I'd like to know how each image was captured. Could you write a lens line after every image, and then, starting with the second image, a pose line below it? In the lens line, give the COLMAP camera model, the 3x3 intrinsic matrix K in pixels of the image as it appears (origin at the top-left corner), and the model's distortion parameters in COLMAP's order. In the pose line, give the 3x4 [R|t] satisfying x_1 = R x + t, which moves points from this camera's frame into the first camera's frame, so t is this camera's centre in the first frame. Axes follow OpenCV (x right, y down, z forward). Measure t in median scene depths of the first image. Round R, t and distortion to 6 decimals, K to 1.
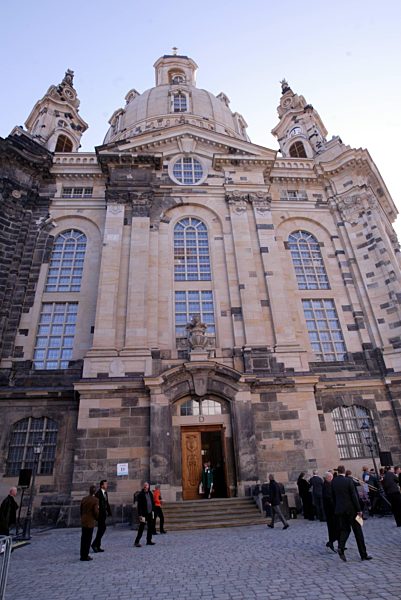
lens RADIAL K [[334.0, 0, 200.5], [0, 334.0, 300.0], [0, 0, 1]] dist [-0.089163, 0.050631]
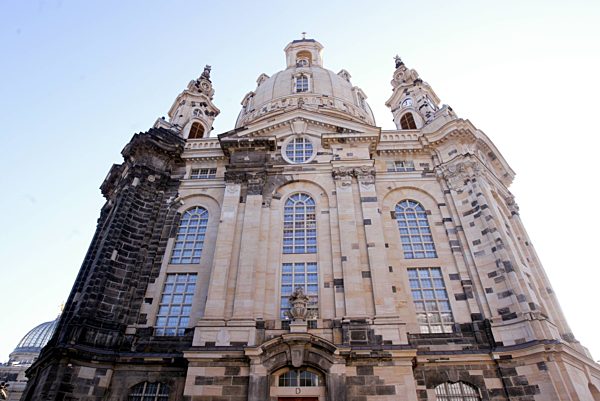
lens RADIAL K [[334.0, 0, 300.0], [0, 334.0, 200.5], [0, 0, 1]] dist [-0.089163, 0.050631]
pose [[0.990028, -0.034141, -0.136668, 0.125845], [0.011297, 0.986304, -0.164551, -0.045903], [0.140414, 0.161366, 0.976855, -0.073949]]
